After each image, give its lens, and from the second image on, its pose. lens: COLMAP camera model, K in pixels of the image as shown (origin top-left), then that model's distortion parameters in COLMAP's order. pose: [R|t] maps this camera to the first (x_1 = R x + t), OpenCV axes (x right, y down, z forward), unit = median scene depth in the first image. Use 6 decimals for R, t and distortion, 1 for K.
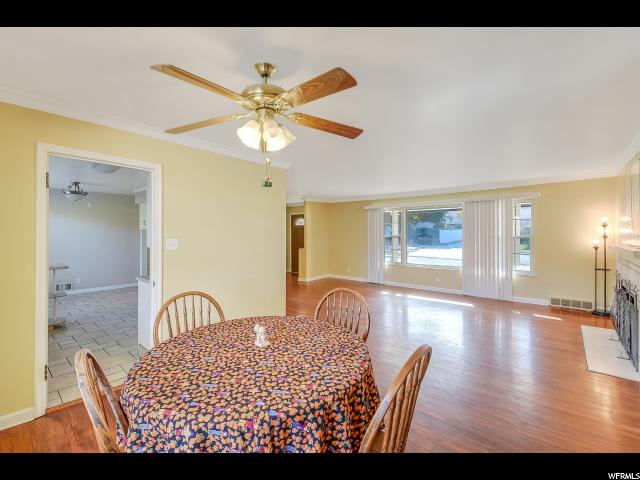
lens RADIAL K [[305.1, 0, 320.0], [0, 305.1, 240.0], [0, 0, 1]] dist [0.001035, -0.000205]
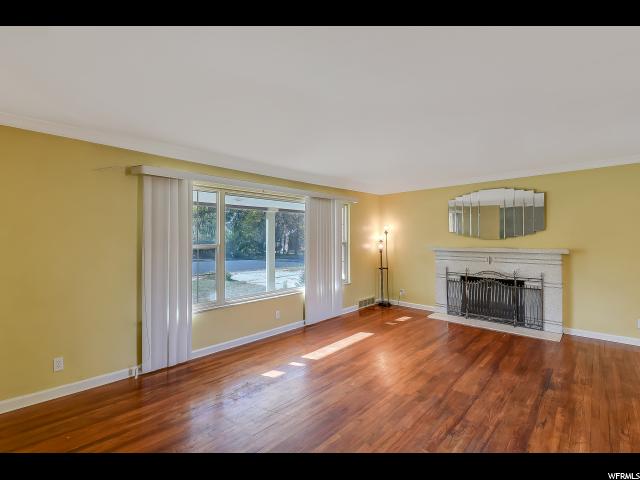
lens RADIAL K [[305.1, 0, 320.0], [0, 305.1, 240.0], [0, 0, 1]] dist [0.001035, -0.000205]
pose [[0.059894, -0.006291, 0.998185, -0.254887], [0.021299, 0.999761, 0.005023, -0.024875], [-0.997977, 0.020960, 0.060014, 0.989101]]
